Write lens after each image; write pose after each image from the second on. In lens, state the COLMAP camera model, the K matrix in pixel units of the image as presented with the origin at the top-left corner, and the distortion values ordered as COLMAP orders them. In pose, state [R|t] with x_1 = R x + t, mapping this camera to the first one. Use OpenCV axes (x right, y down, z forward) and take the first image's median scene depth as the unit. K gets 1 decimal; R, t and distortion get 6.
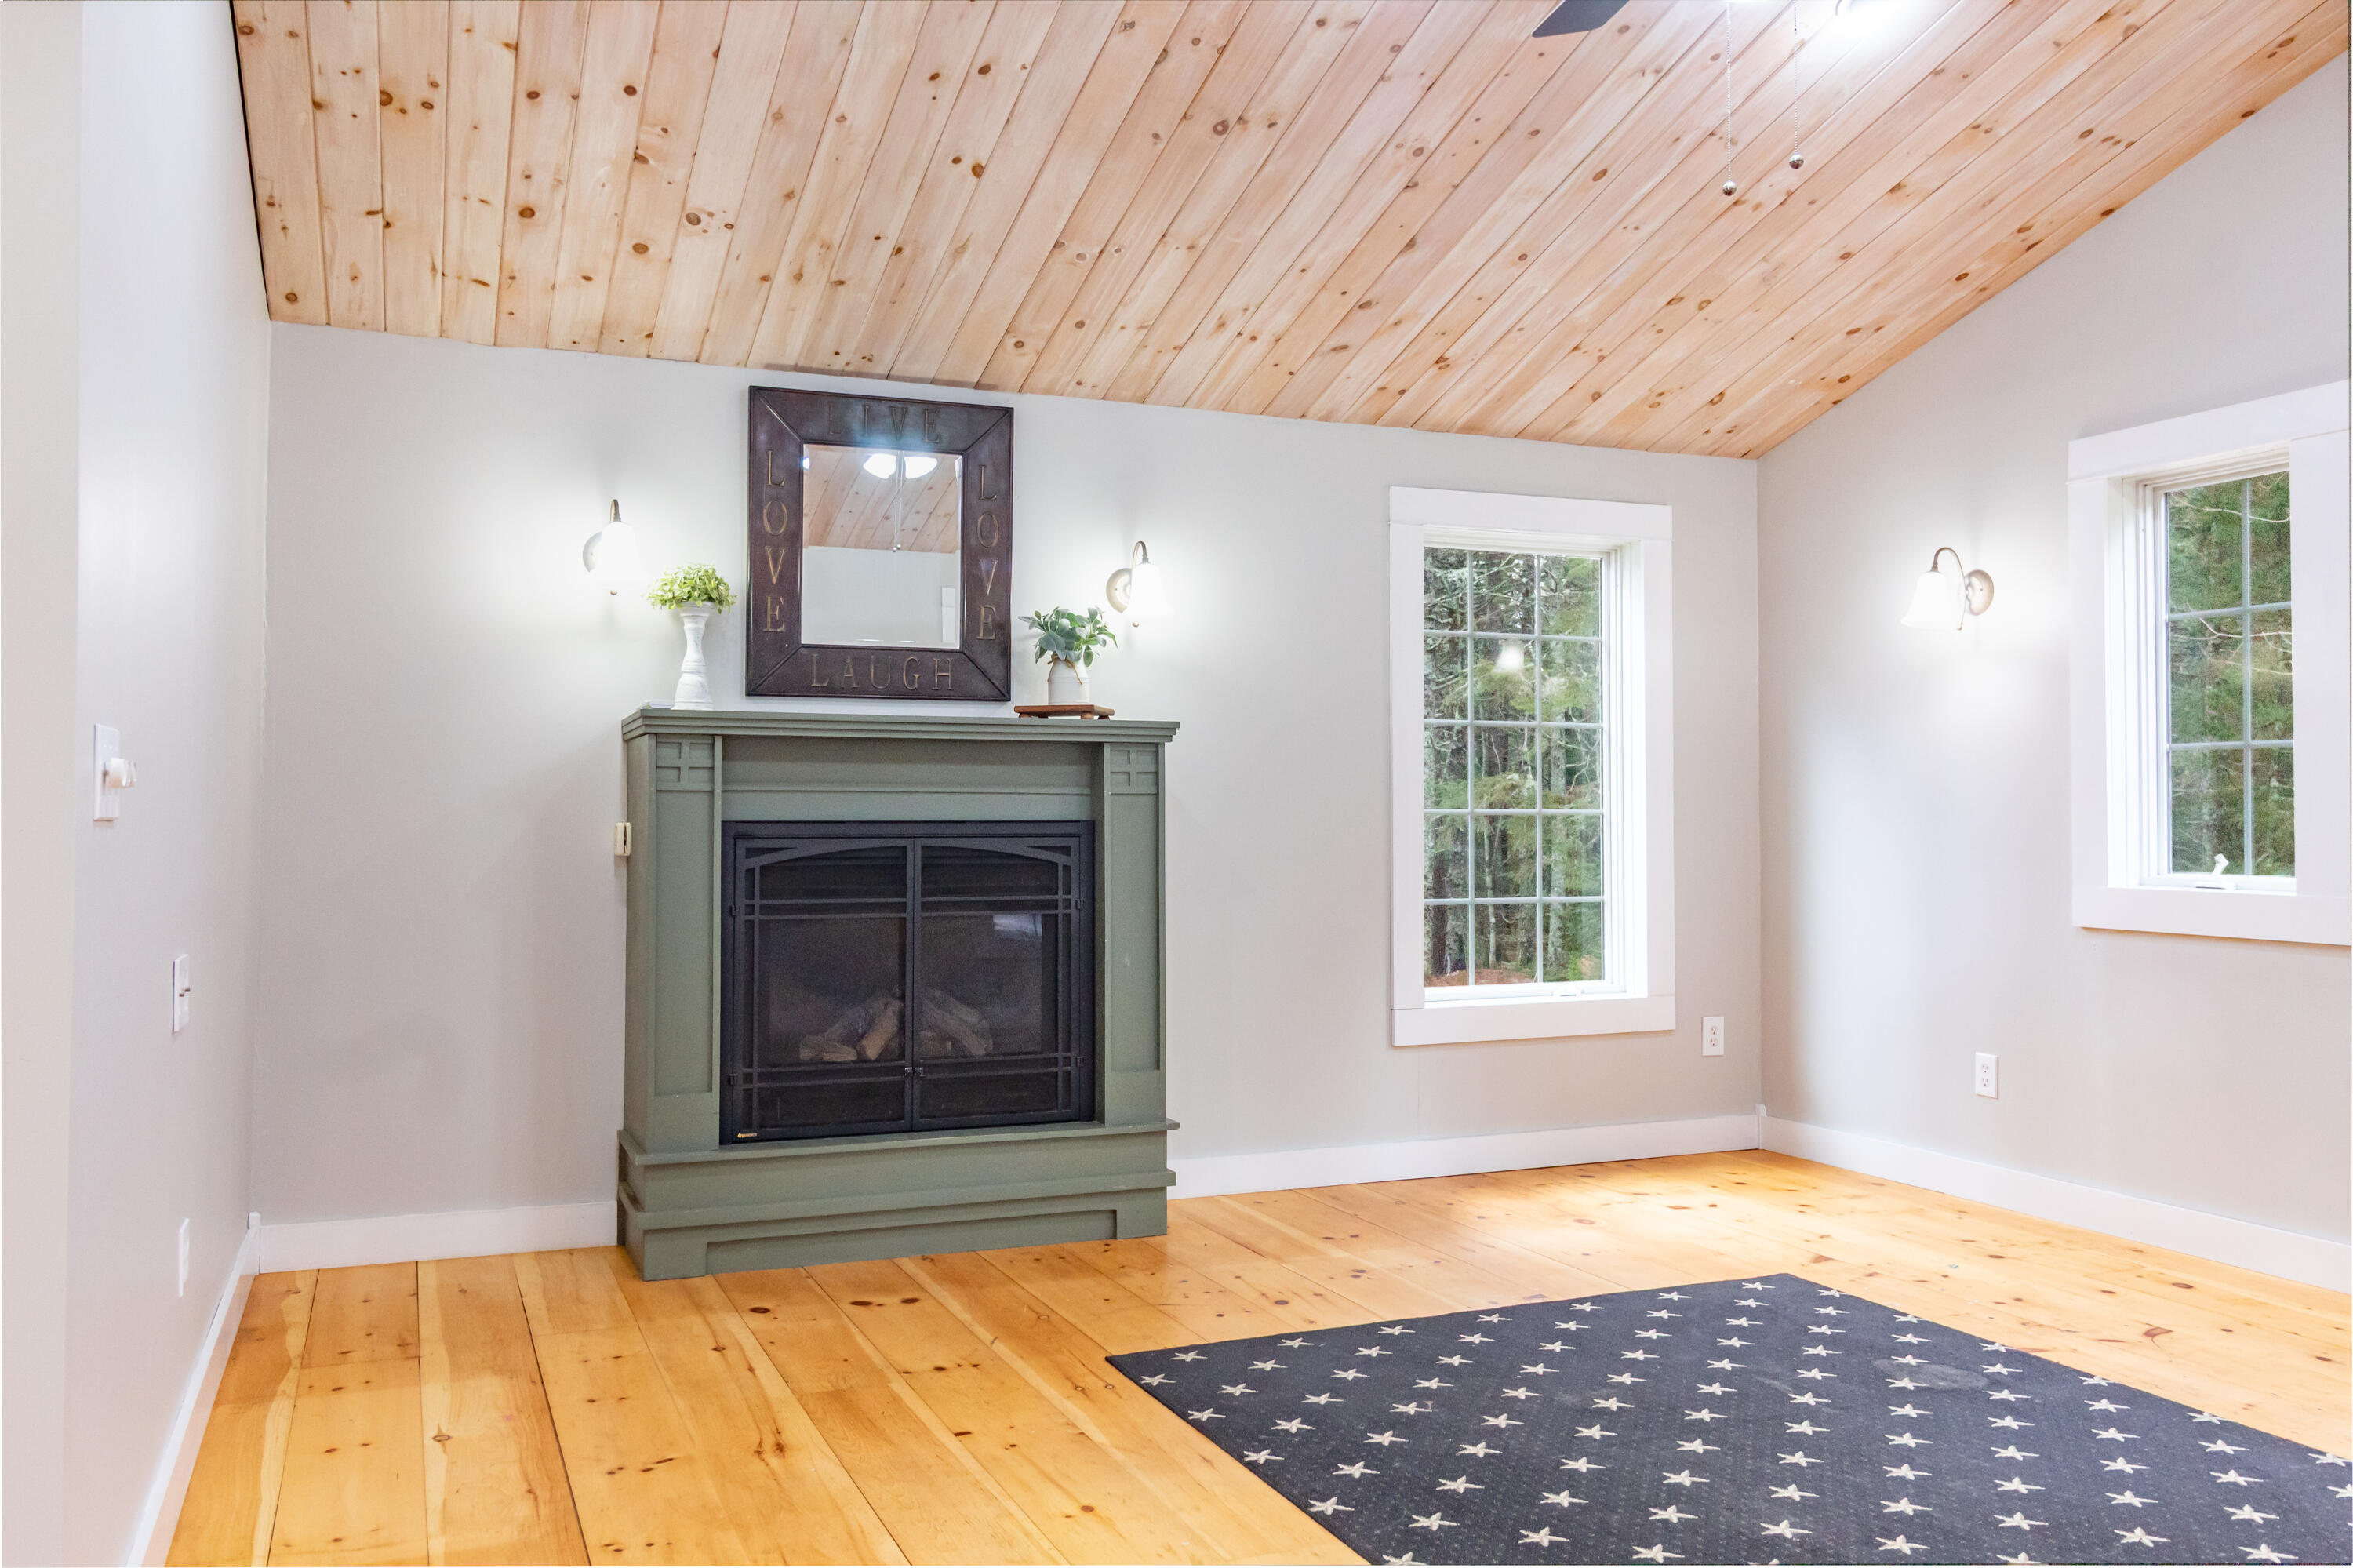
lens RADIAL K [[1845.0, 0, 1178.0], [0, 1845.0, 748.4], [0, 0, 1]] dist [0.003176, 0.005421]
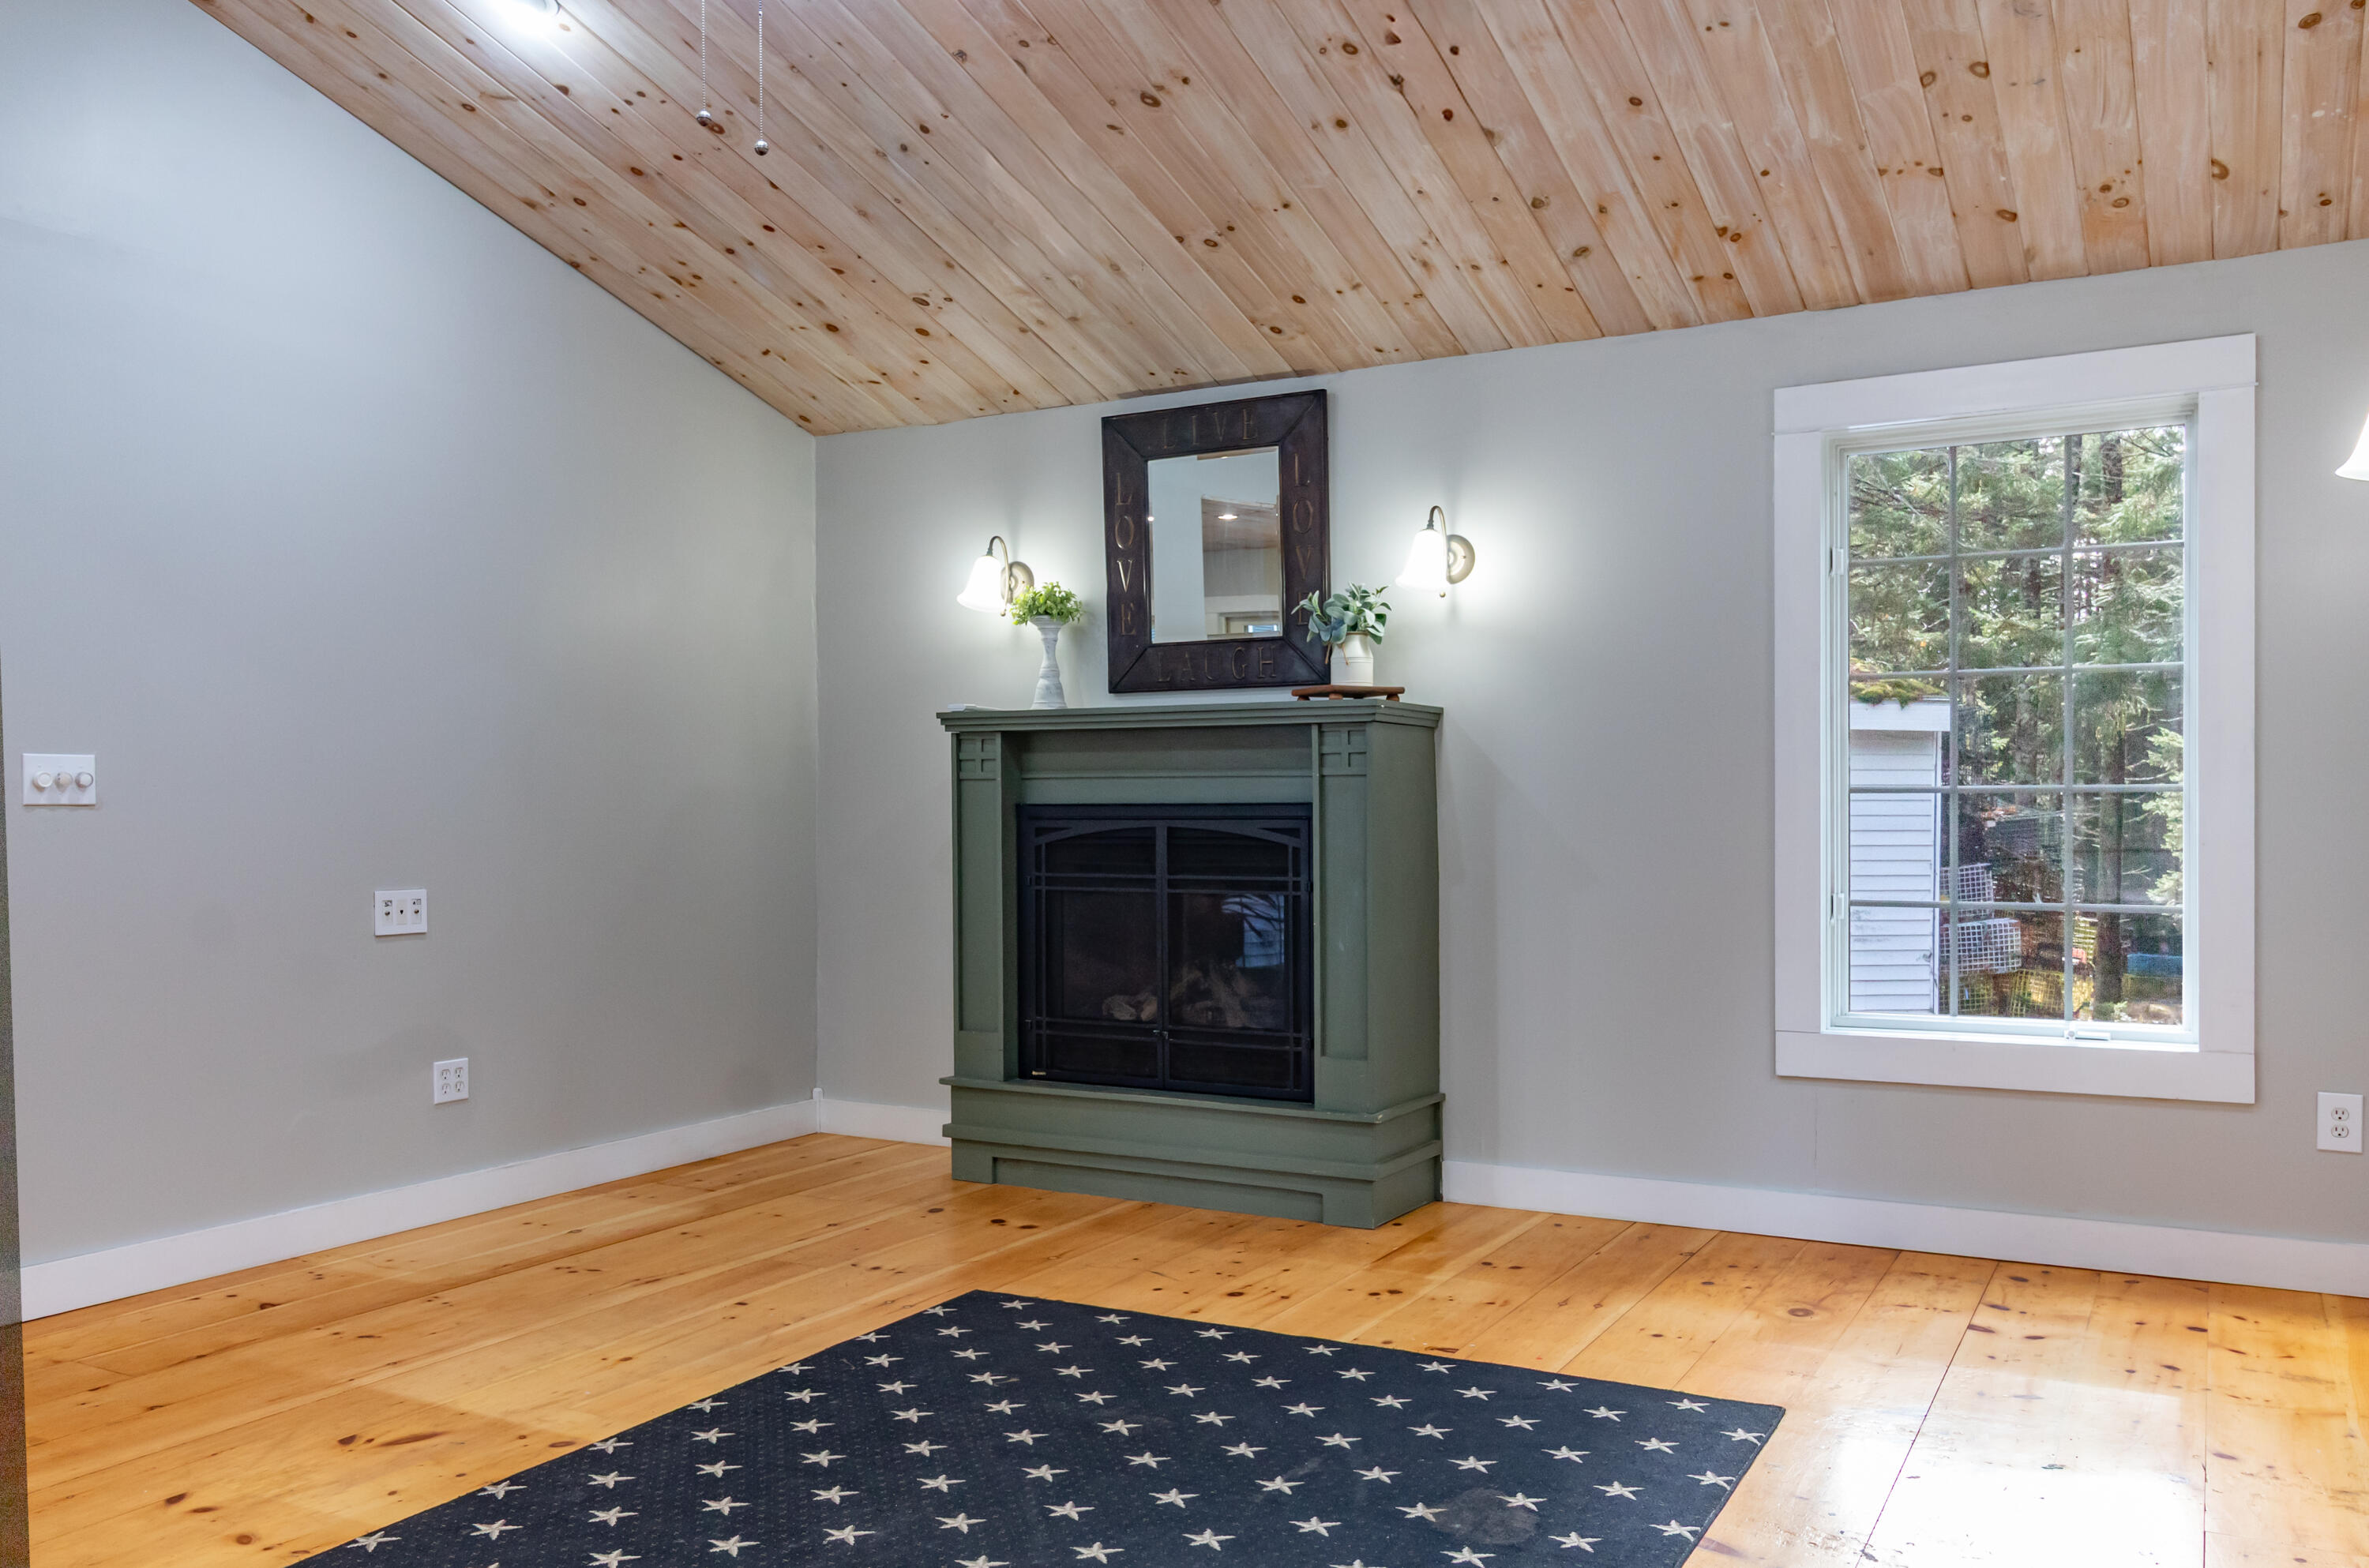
lens RADIAL K [[1857.3, 0, 1120.9], [0, 1857.3, 821.2], [0, 0, 1]] dist [0.003176, 0.005421]
pose [[0.614953, 0.003899, -0.788554, 0.731323], [0.034462, 0.998899, 0.031814, 0.014796], [0.787811, -0.046740, 0.614141, 0.330013]]
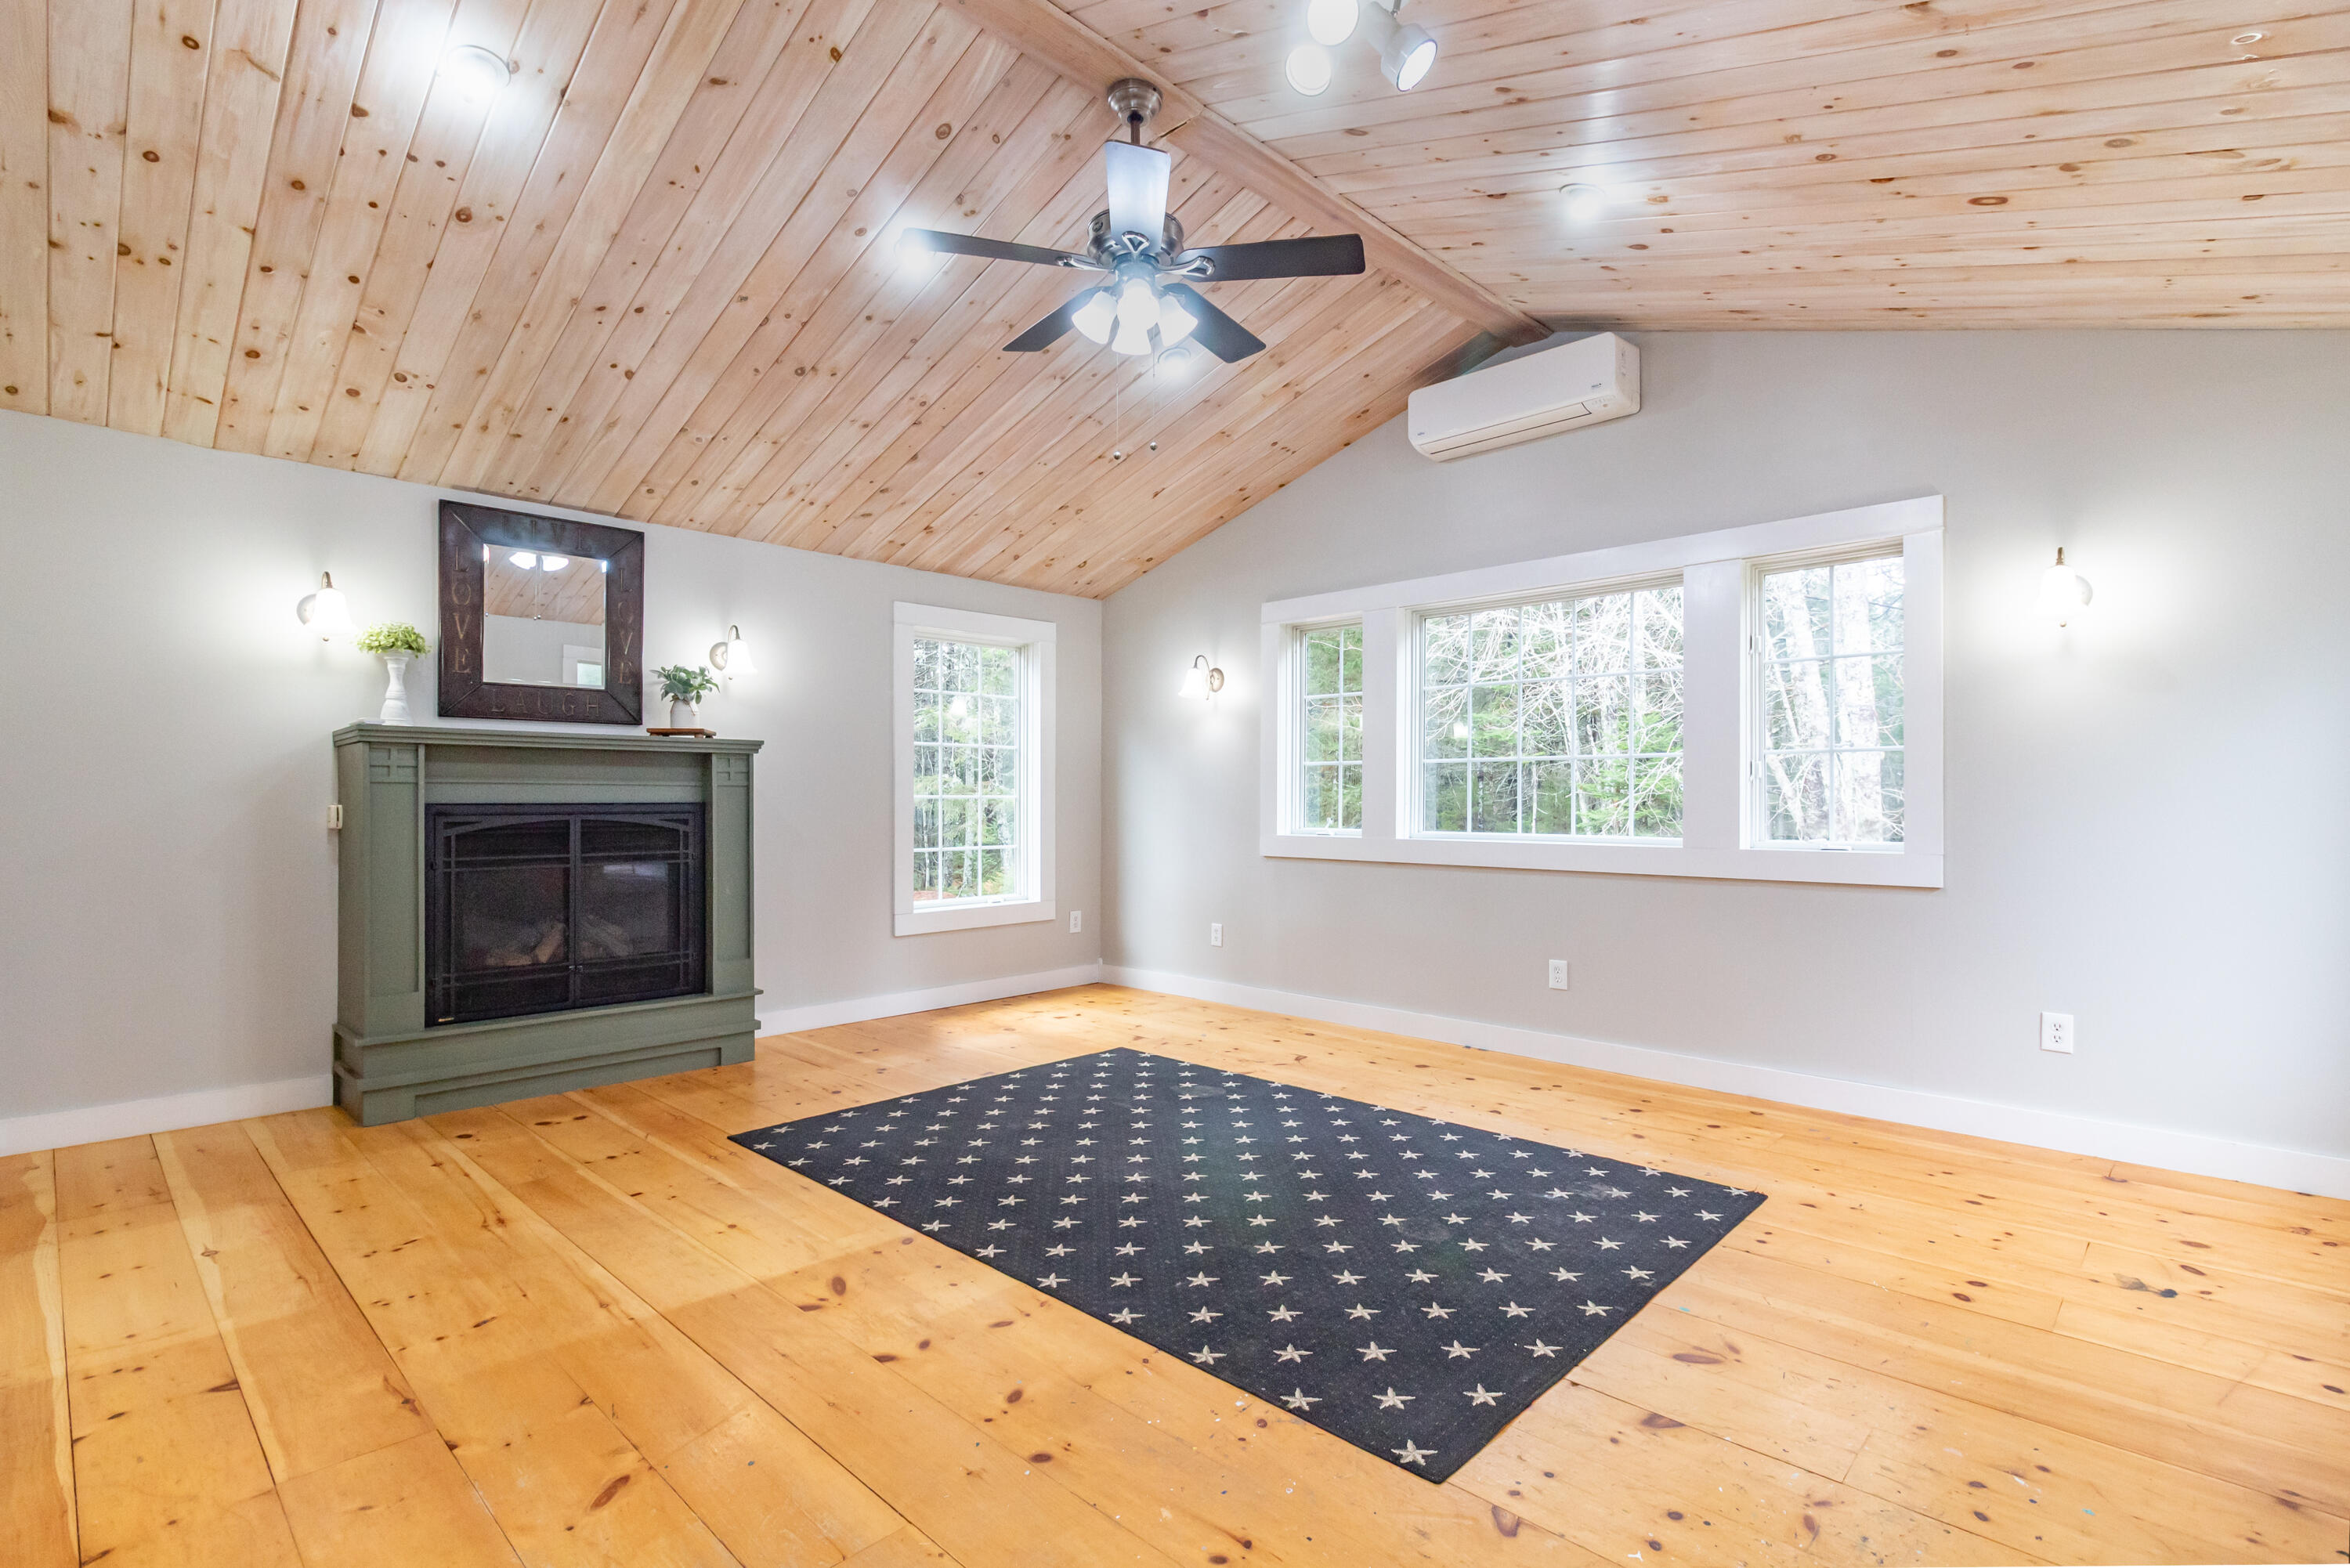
lens RADIAL K [[1095.2, 0, 1193.6], [0, 1095.2, 794.2], [0, 0, 1]] dist [0.004524, 0.000139]
pose [[0.916517, 0.000601, 0.399996, -0.040558], [-0.013431, 0.999481, 0.029273, -0.000956], [-0.399771, -0.032202, 0.916049, -0.021194]]
